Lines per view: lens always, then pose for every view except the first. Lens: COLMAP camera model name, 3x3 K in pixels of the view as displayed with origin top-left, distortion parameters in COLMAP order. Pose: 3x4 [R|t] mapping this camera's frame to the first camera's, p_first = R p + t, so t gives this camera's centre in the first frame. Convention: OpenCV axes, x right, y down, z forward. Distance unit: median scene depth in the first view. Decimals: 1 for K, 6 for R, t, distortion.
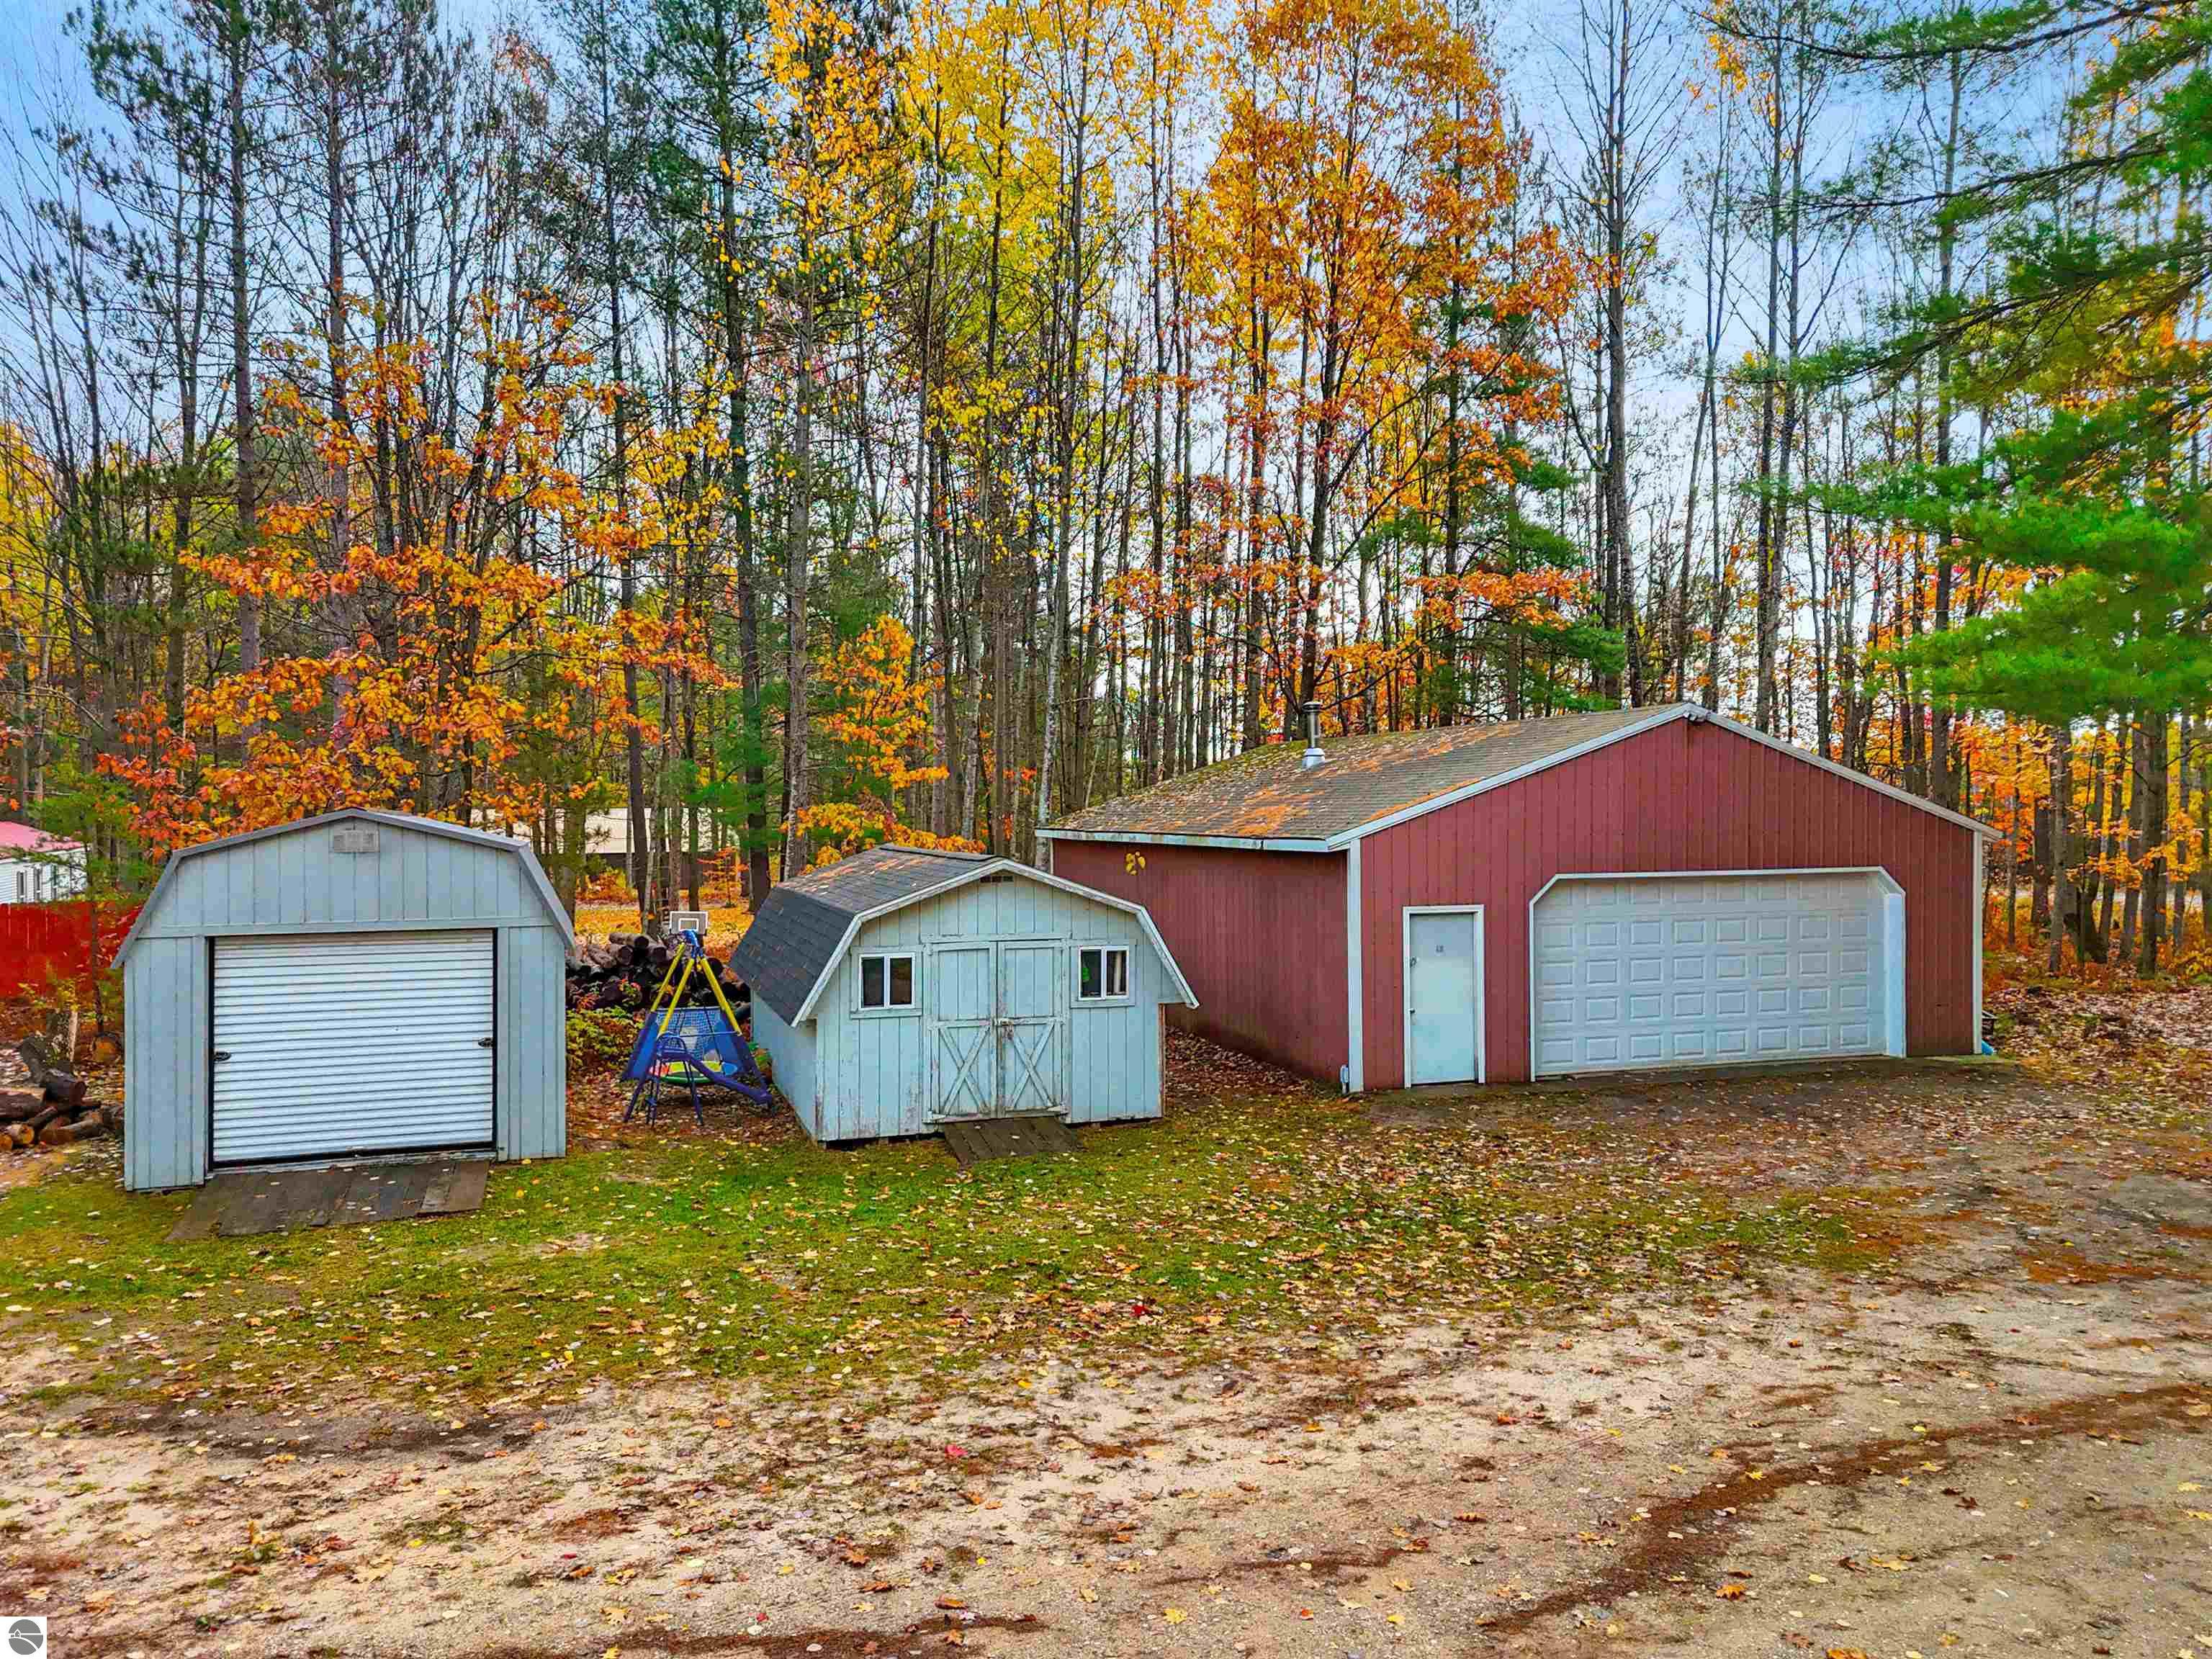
lens RADIAL K [[1642.9, 0, 1106.0], [0, 1642.9, 823.1], [0, 0, 1]] dist [0.045514, -0.033559]
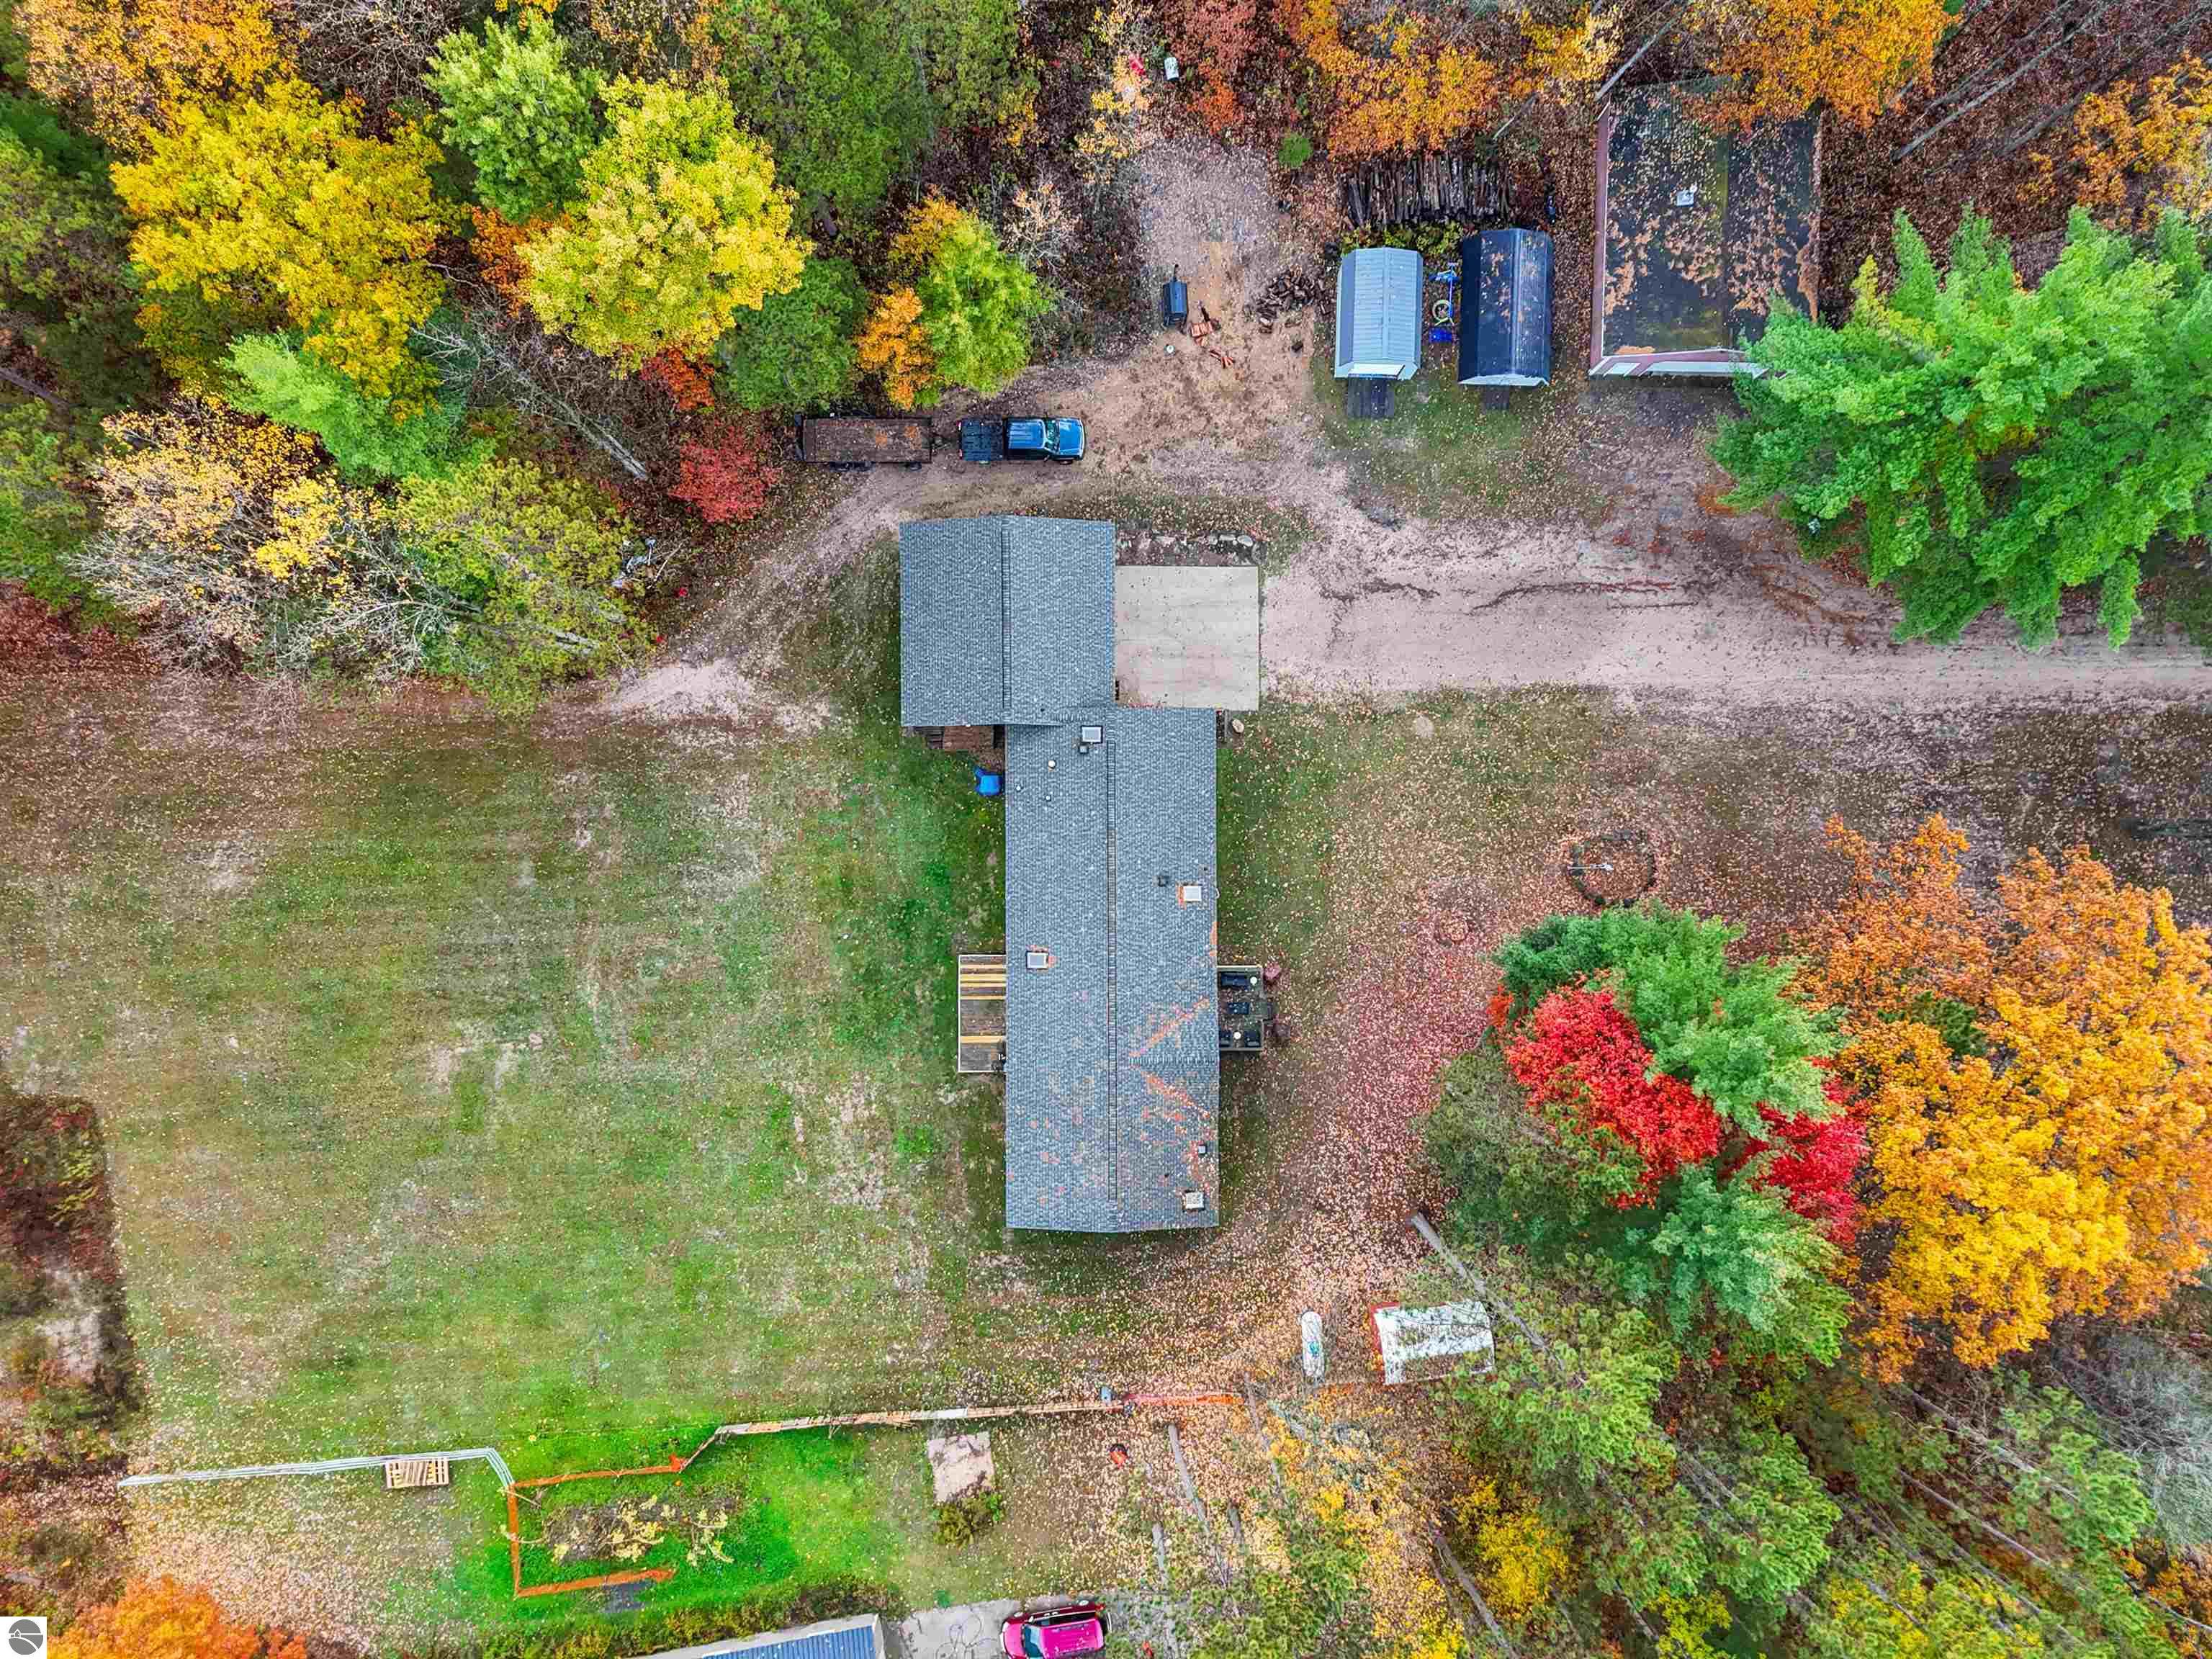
lens RADIAL K [[1642.9, 0, 1108.1], [0, 1642.9, 832.1], [0, 0, 1]] dist [0.045514, -0.033559]
pose [[0.938837, 0.343584, 0.023128, -1.530359], [-0.026747, 0.005797, 0.999625, -8.794983], [0.343321, -0.939104, 0.014633, -1.255109]]
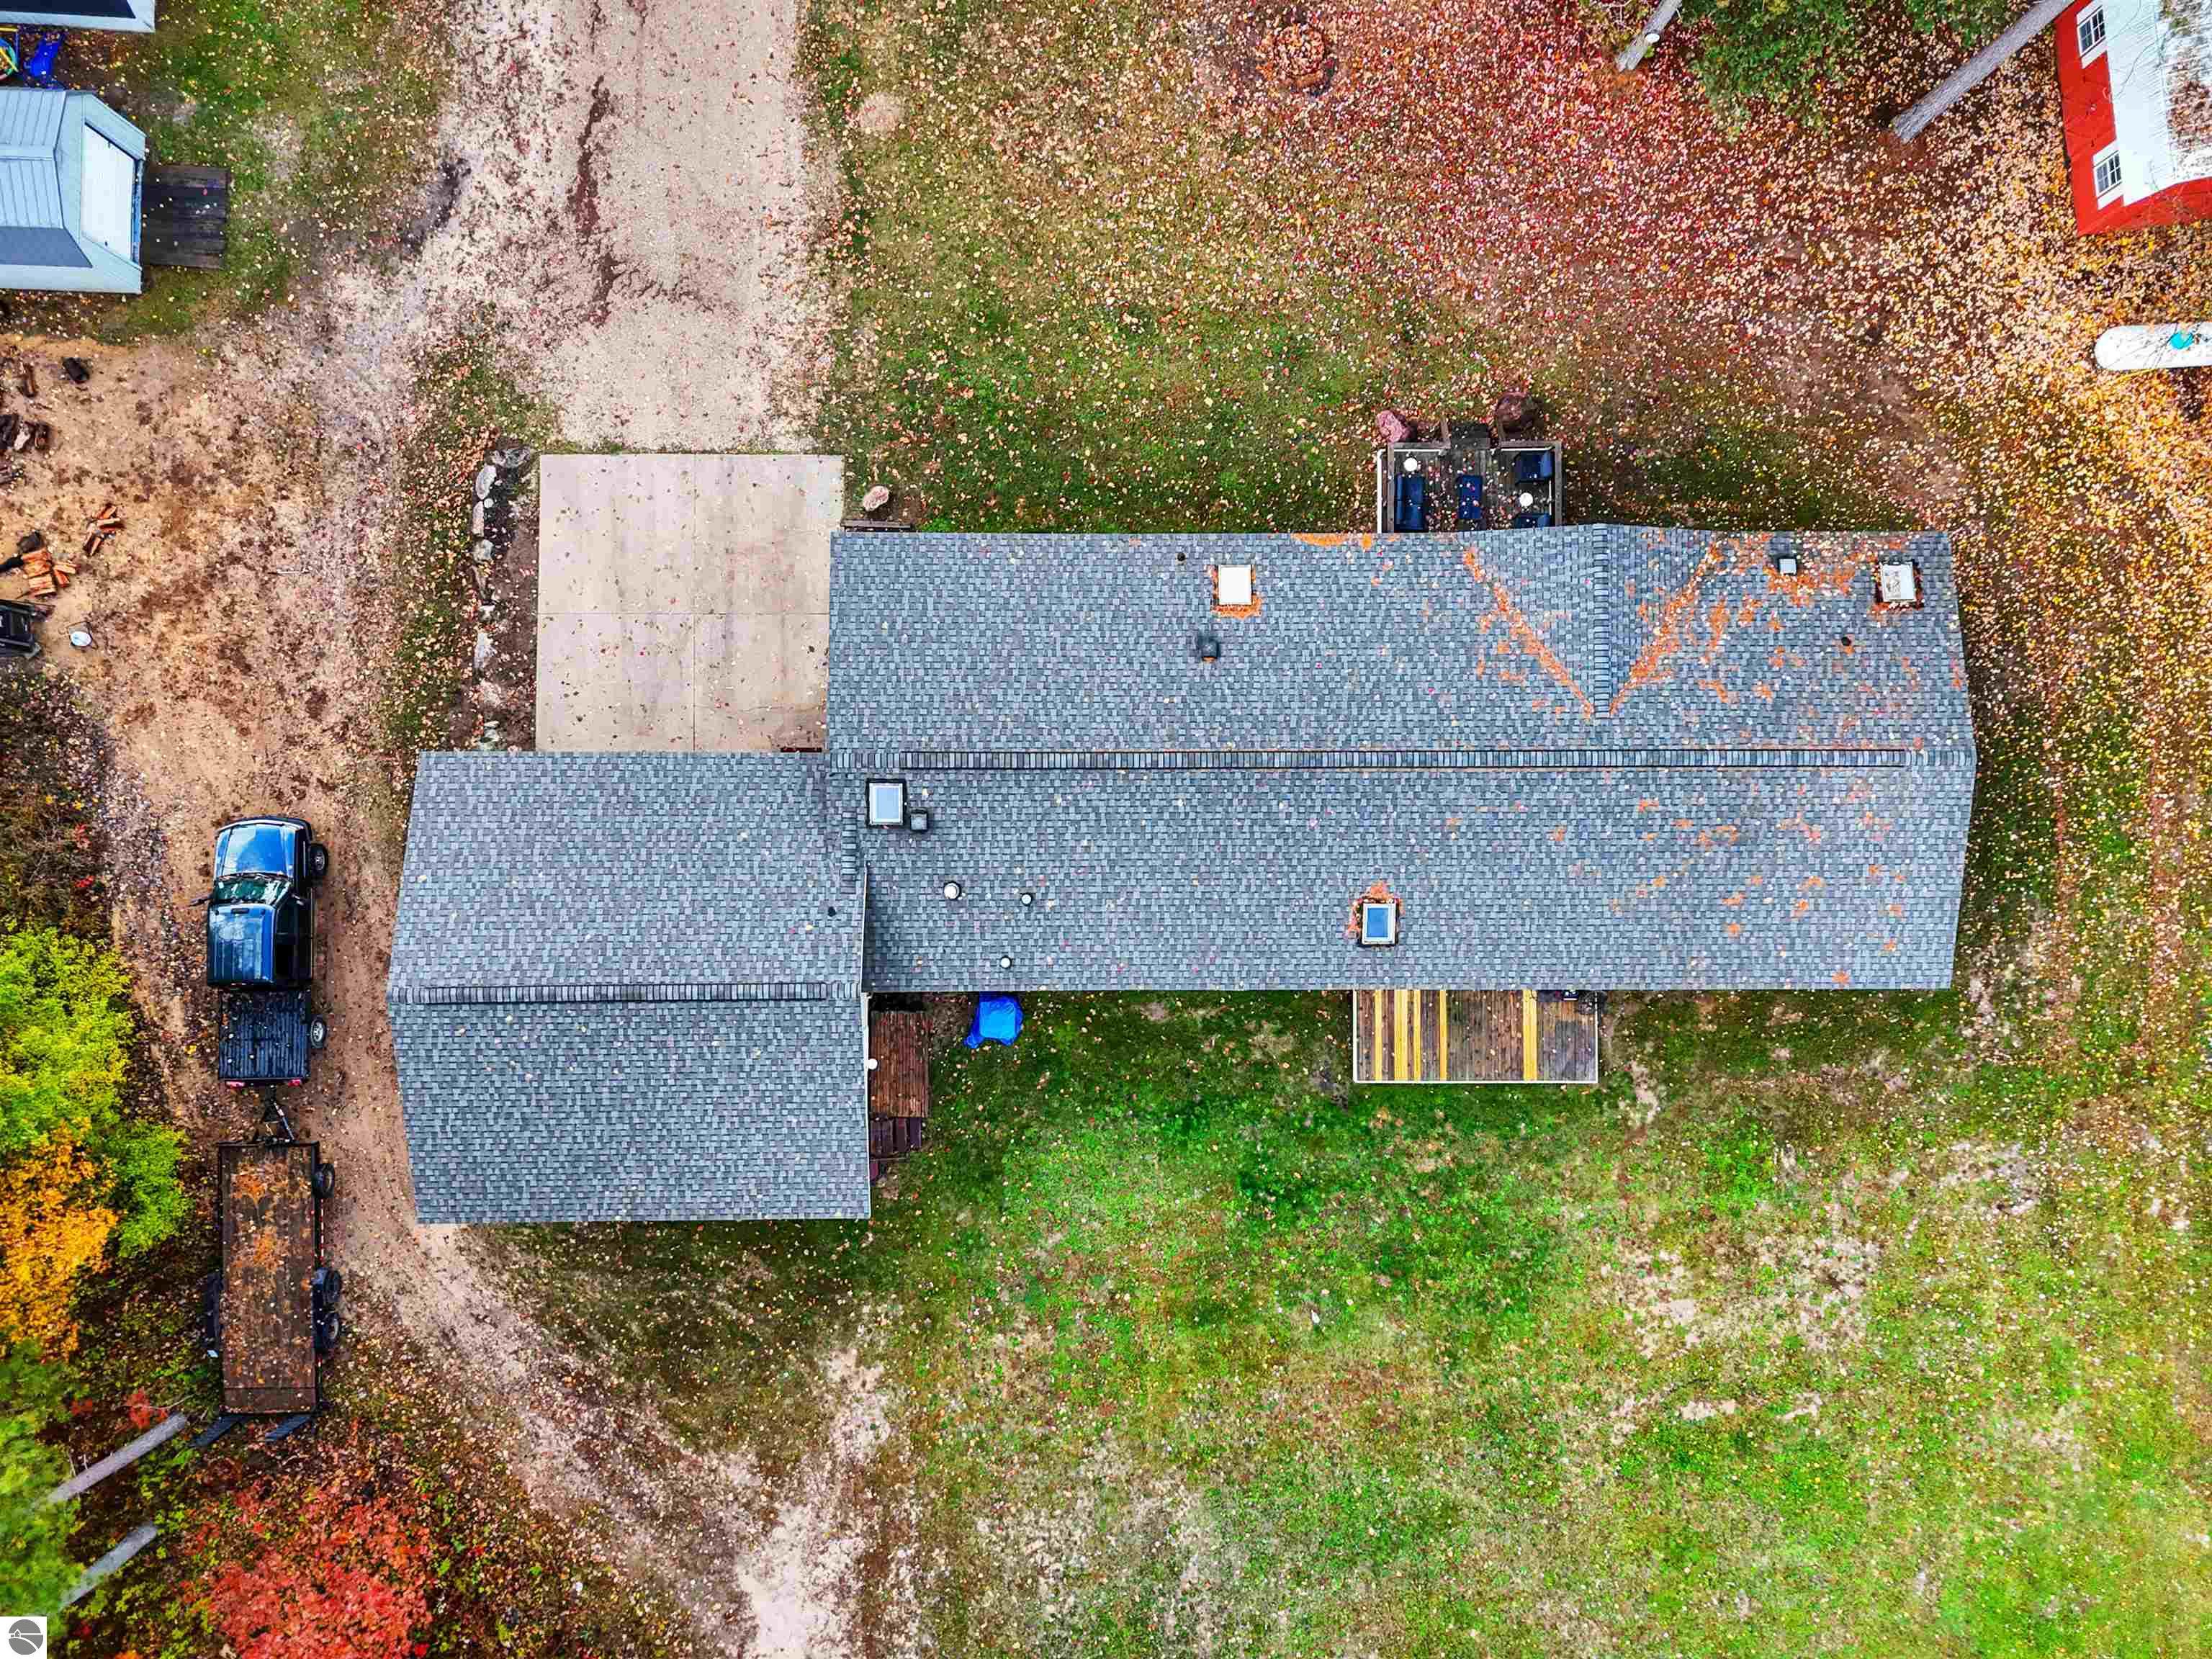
lens RADIAL K [[1642.9, 0, 1116.2], [0, 1642.9, 829.4], [0, 0, 1]] dist [0.045514, -0.033559]
pose [[0.344239, -0.938662, 0.020351, -1.537160], [-0.021350, 0.013844, 0.999676, -4.075153], [-0.938639, -0.344562, -0.015275, -1.154051]]
